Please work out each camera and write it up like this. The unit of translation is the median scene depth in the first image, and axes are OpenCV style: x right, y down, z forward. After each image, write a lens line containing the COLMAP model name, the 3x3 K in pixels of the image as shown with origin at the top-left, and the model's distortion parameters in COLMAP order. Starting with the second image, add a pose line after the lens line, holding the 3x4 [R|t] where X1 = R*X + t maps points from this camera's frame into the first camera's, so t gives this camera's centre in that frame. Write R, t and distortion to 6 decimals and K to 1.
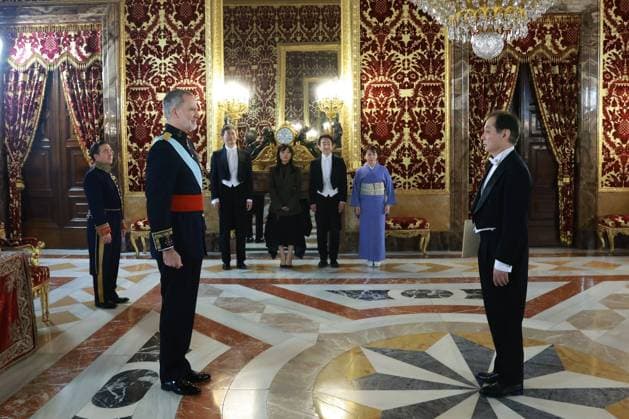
lens RADIAL K [[565.2, 0, 317.0], [0, 565.2, 184.3], [0, 0, 1]] dist [-0.116356, 0.104252]
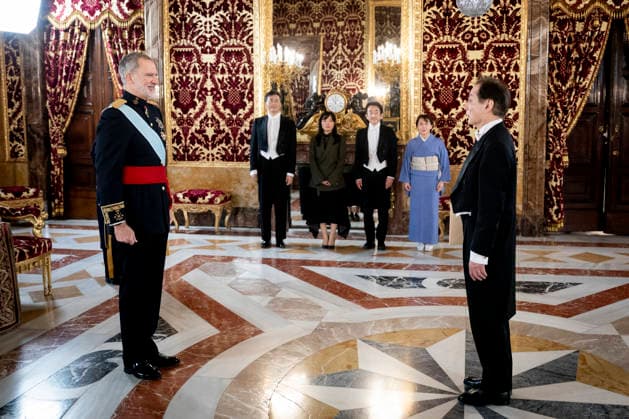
lens RADIAL K [[629.2, 0, 364.3], [0, 629.2, 180.2], [0, 0, 1]] dist [-0.069668, 0.097735]
pose [[0.992511, 0.025553, -0.119449, 0.108845], [-0.020792, 0.998945, 0.040935, -0.003849], [0.120369, -0.038145, 0.991996, 0.003488]]
